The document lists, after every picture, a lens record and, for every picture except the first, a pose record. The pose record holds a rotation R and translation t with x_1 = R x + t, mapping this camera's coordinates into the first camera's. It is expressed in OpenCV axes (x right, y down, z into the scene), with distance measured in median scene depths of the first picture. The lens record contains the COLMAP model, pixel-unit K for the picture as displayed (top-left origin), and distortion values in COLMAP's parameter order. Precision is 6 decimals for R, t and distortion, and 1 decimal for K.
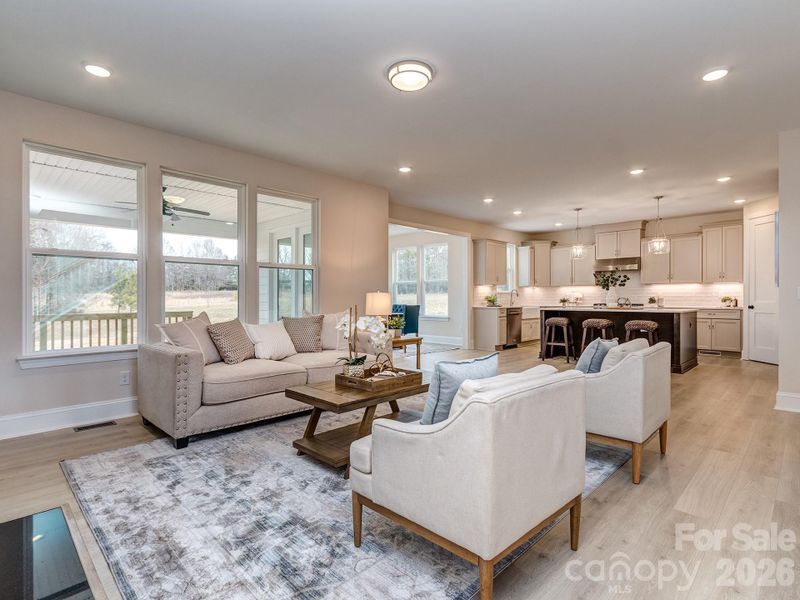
lens RADIAL K [[409.5, 0, 397.5], [0, 409.5, 301.0], [0, 0, 1]] dist [0.004700, -0.000283]
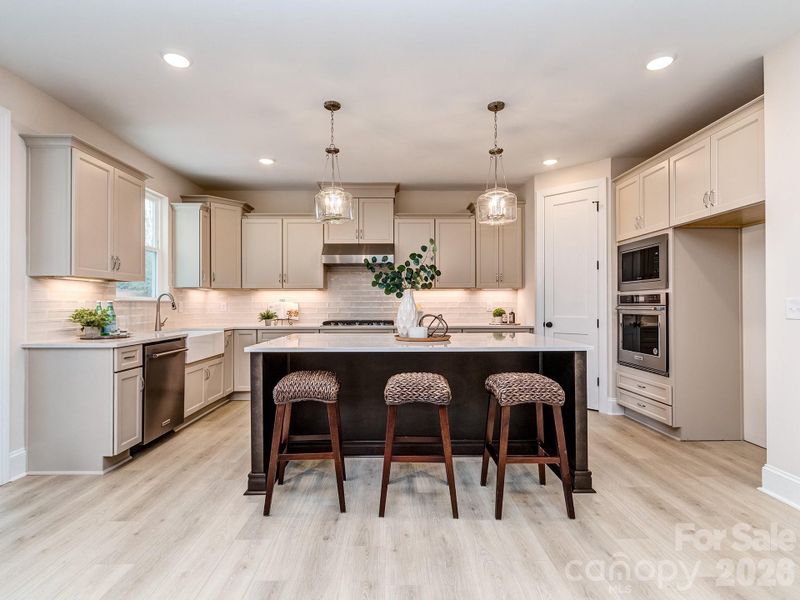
lens RADIAL K [[409.5, 0, 398.9], [0, 409.5, 306.8], [0, 0, 1]] dist [0.004700, -0.000283]
pose [[0.700520, -0.002747, 0.713627, 0.155310], [0.007339, 0.999967, -0.003355, -0.011578], [-0.713595, 0.007588, 0.700517, 0.543836]]
